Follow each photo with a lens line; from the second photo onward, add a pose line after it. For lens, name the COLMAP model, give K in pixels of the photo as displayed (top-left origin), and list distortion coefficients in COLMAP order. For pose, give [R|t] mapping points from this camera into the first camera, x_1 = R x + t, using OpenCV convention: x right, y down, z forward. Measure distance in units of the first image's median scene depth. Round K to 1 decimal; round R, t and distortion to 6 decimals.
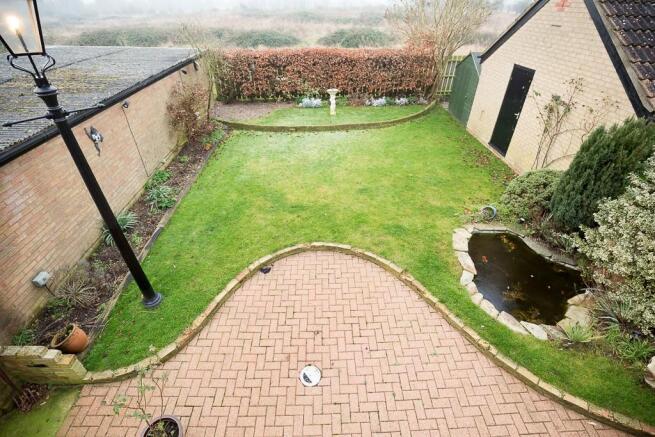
lens RADIAL K [[306.5, 0, 327.5], [0, 306.5, 218.5], [0, 0, 1]] dist [-0.021510, 0.000936]
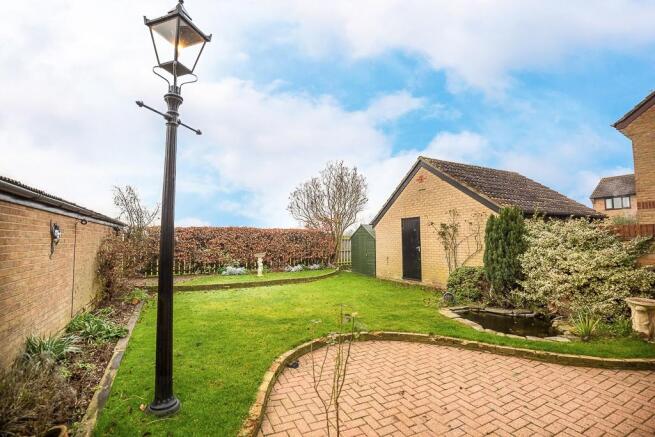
lens RADIAL K [[306.5, 0, 327.5], [0, 306.5, 218.5], [0, 0, 1]] dist [-0.021510, 0.000936]
pose [[0.903457, 0.024120, 0.428001, -0.288374], [0.256781, 0.769028, -0.585372, 0.221610], [-0.343264, 0.638760, 0.688589, 0.107461]]
